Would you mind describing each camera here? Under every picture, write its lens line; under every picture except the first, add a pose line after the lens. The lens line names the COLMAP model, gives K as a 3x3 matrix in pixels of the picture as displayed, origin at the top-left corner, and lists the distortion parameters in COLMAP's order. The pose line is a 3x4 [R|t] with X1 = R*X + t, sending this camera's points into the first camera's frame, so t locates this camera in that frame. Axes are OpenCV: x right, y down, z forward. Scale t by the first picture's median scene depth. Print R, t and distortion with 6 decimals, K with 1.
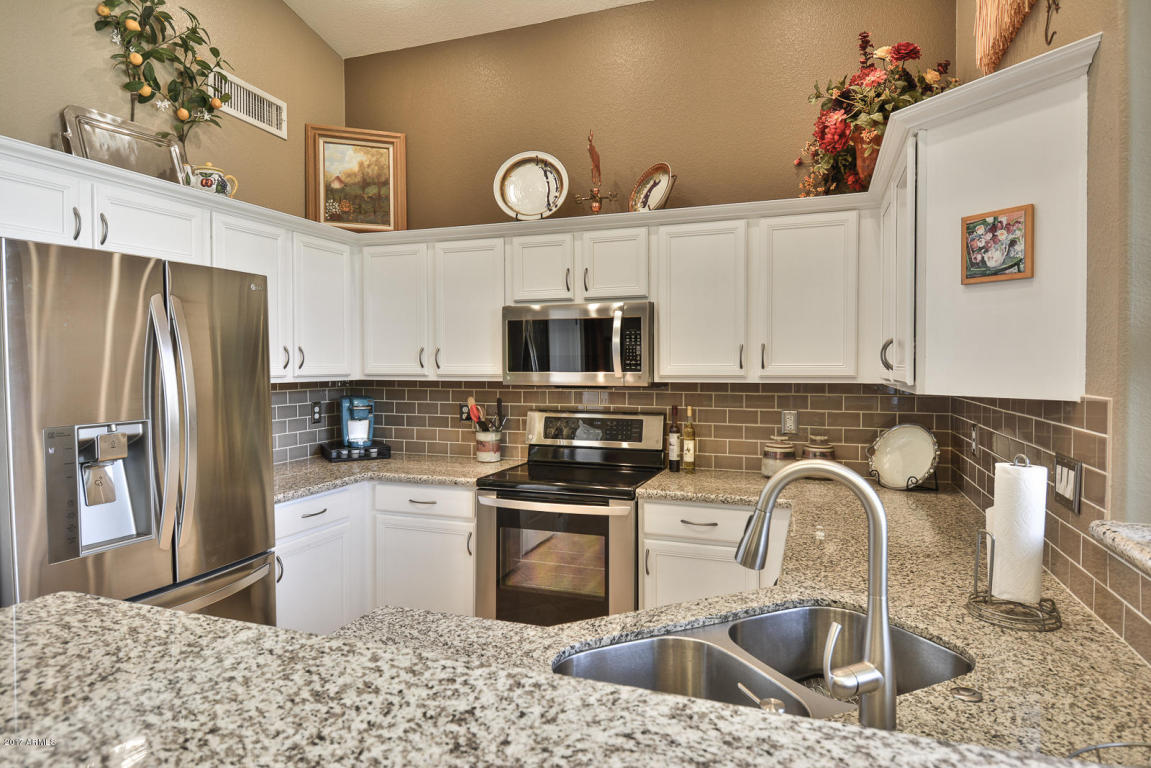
lens RADIAL K [[671.3, 0, 565.0], [0, 671.3, 379.0], [0, 0, 1]] dist [0.028899, -0.007057]
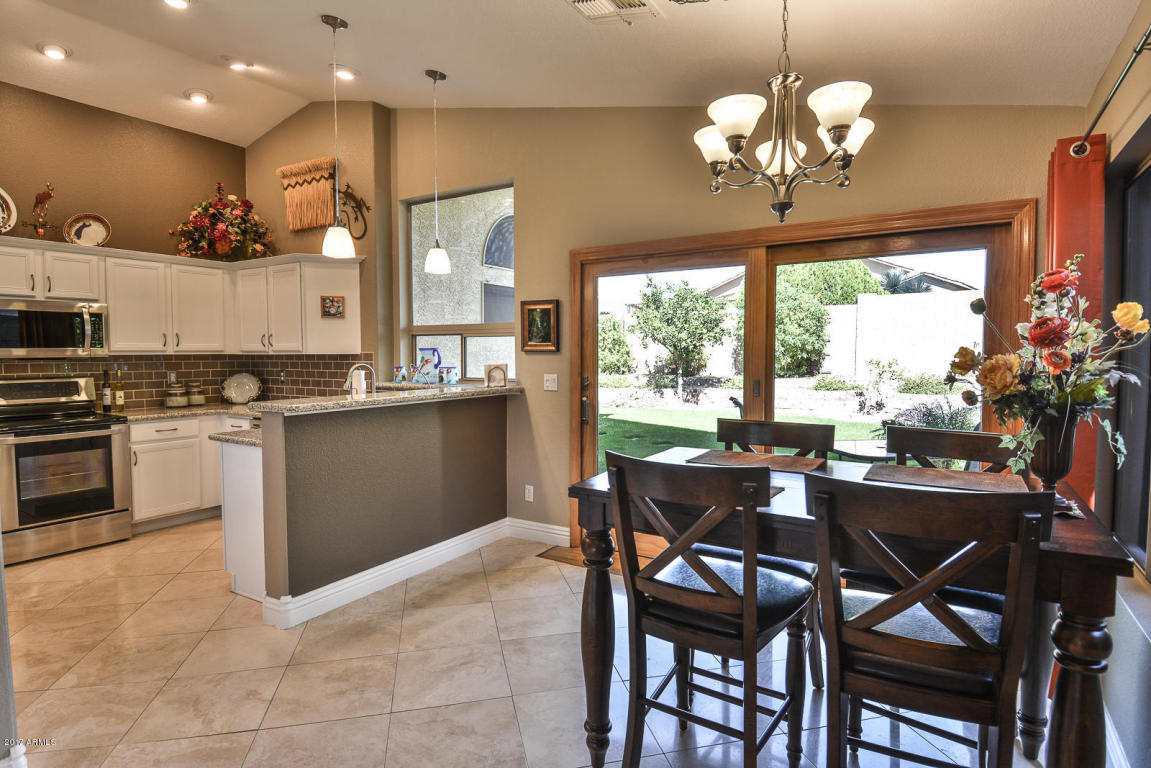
lens RADIAL K [[595.7, 0, 584.0], [0, 595.7, 380.3], [0, 0, 1]] dist [0.021010, -0.030150]
pose [[0.209368, -0.044000, 0.976847, -1.007519], [0.023930, 0.998918, 0.039865, 0.036097], [-0.977544, 0.015030, 0.210194, -0.400245]]
